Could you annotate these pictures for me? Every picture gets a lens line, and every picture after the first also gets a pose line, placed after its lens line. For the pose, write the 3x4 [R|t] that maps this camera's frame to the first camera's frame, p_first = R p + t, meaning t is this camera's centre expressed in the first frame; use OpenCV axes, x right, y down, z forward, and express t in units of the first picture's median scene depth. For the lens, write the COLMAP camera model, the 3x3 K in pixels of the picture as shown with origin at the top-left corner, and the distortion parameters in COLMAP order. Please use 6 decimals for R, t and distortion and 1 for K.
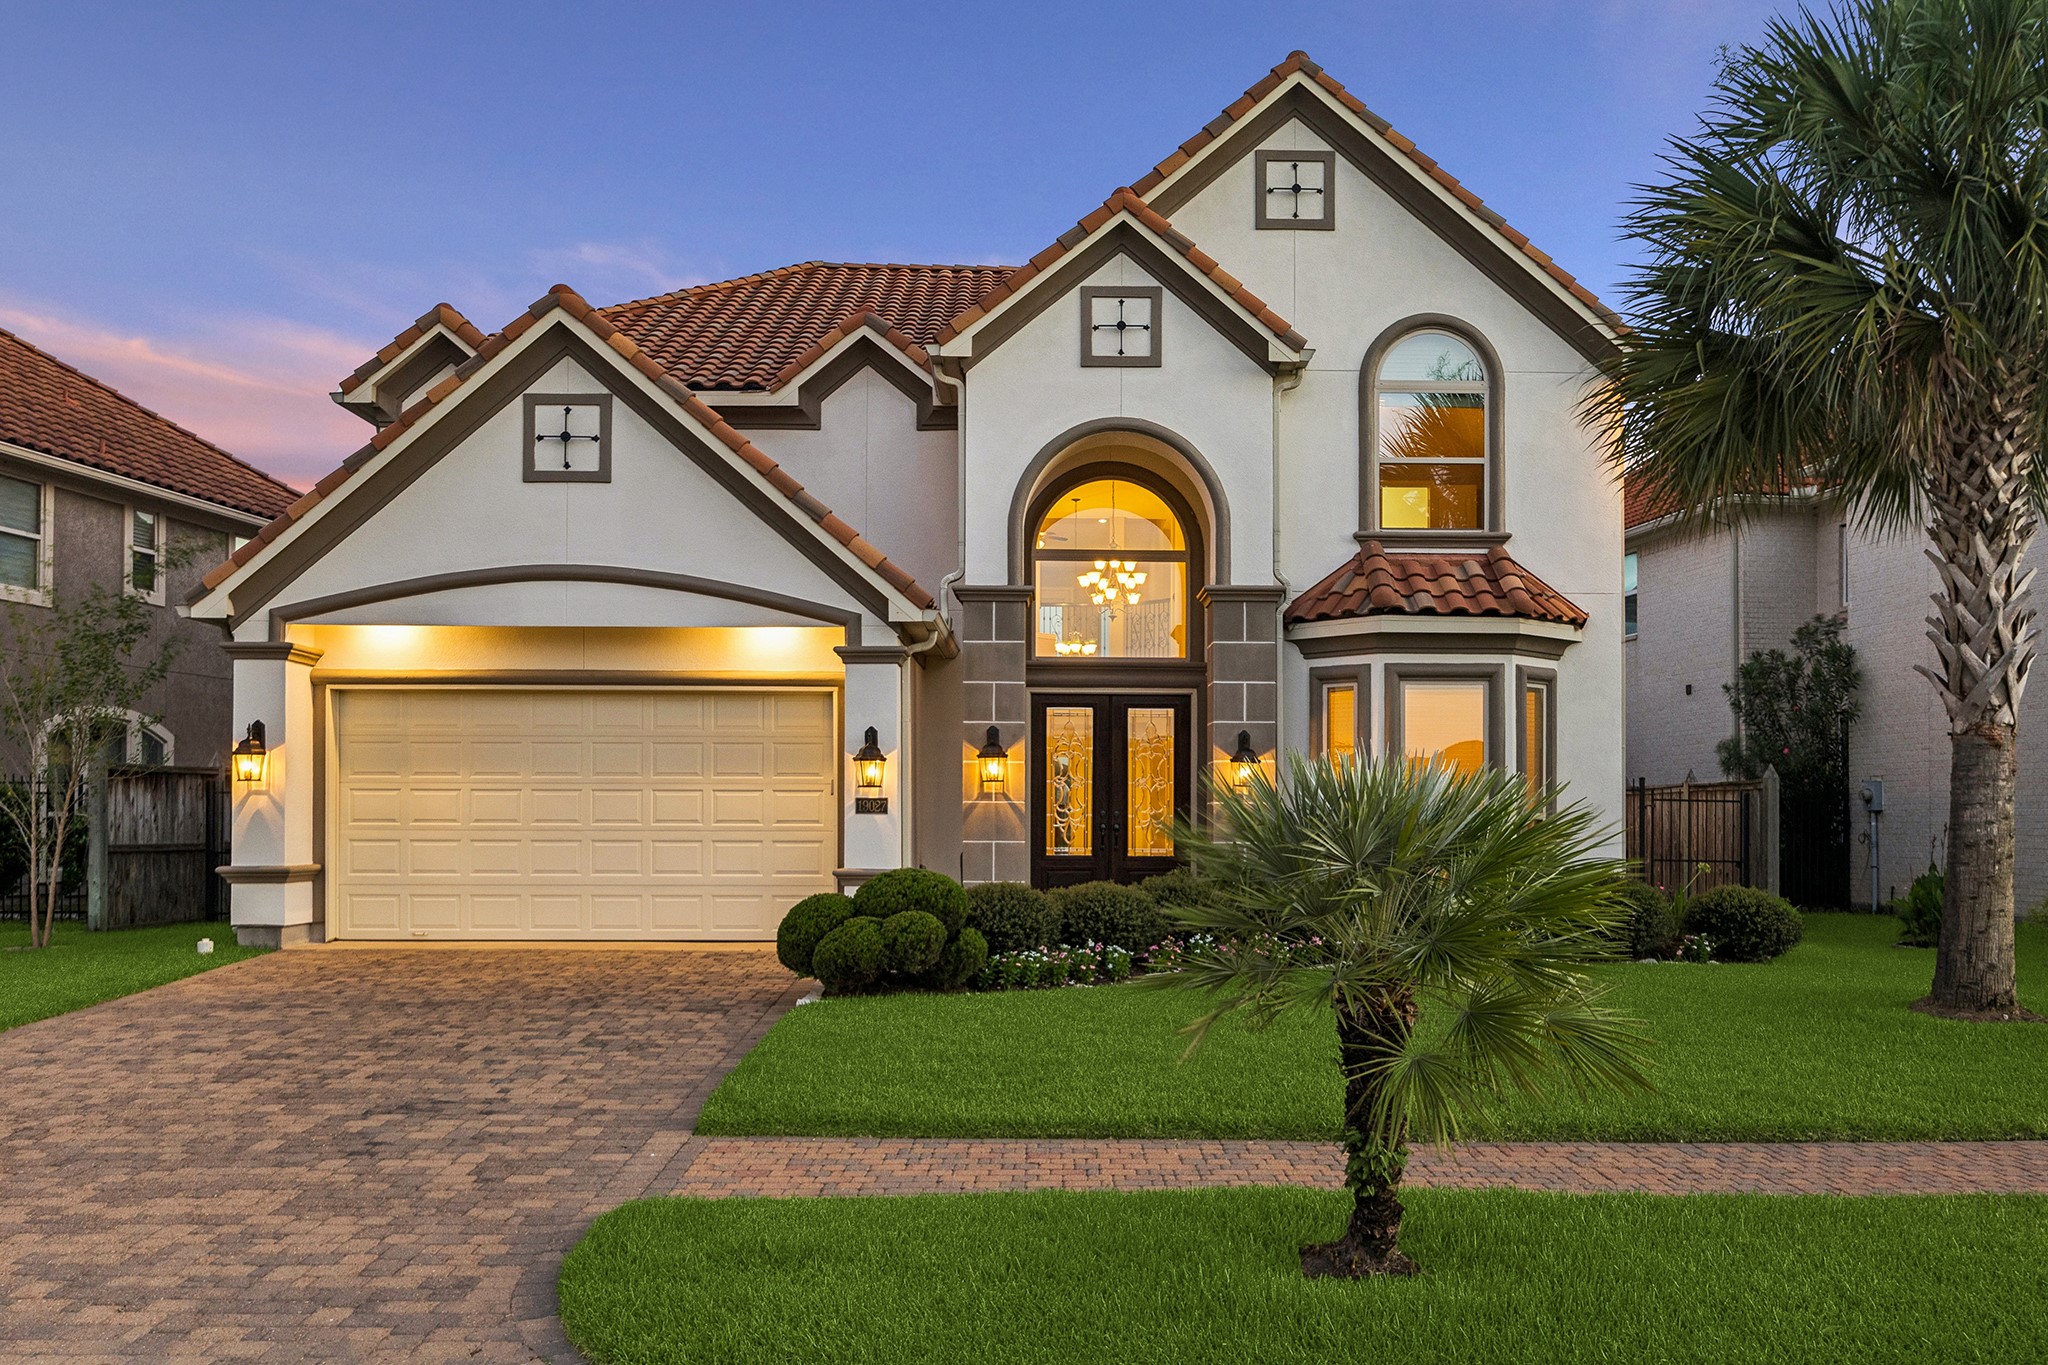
lens RADIAL K [[1716.6, 0, 1016.6], [0, 1716.6, 695.4], [0, 0, 1]] dist [-0.010165, 0.001776]
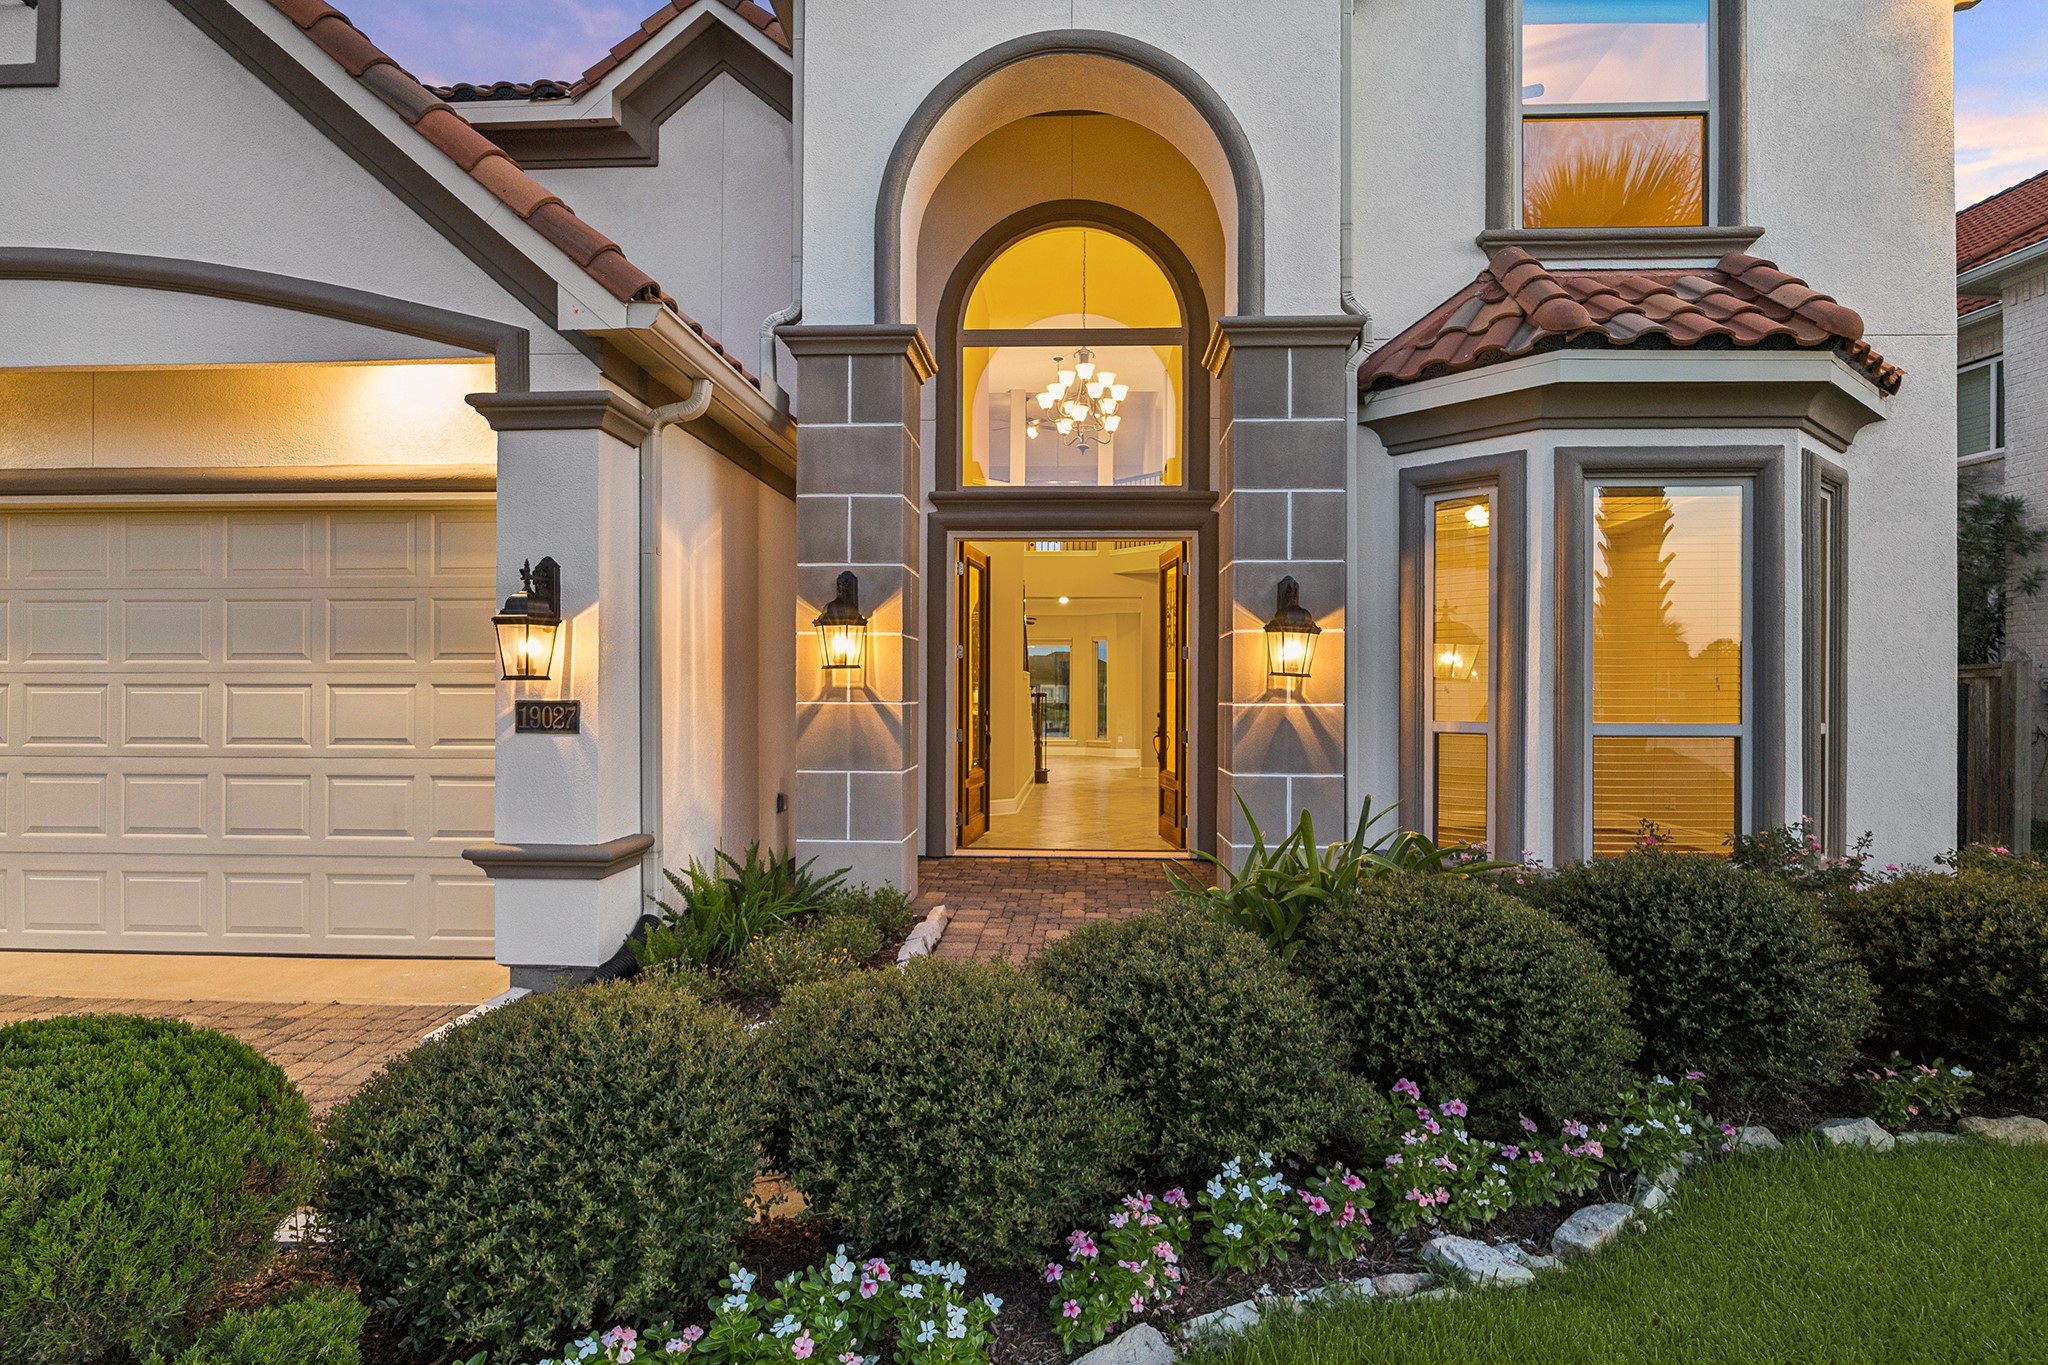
lens RADIAL K [[1150.9, 0, 1037.1], [0, 1150.9, 679.4], [0, 0, 1]] dist [-0.028824, -0.000895]
pose [[0.999780, -0.001677, -0.020928, 0.057967], [0.002894, 0.998298, 0.058243, 0.031867], [0.020795, -0.058291, 0.998083, 0.619574]]
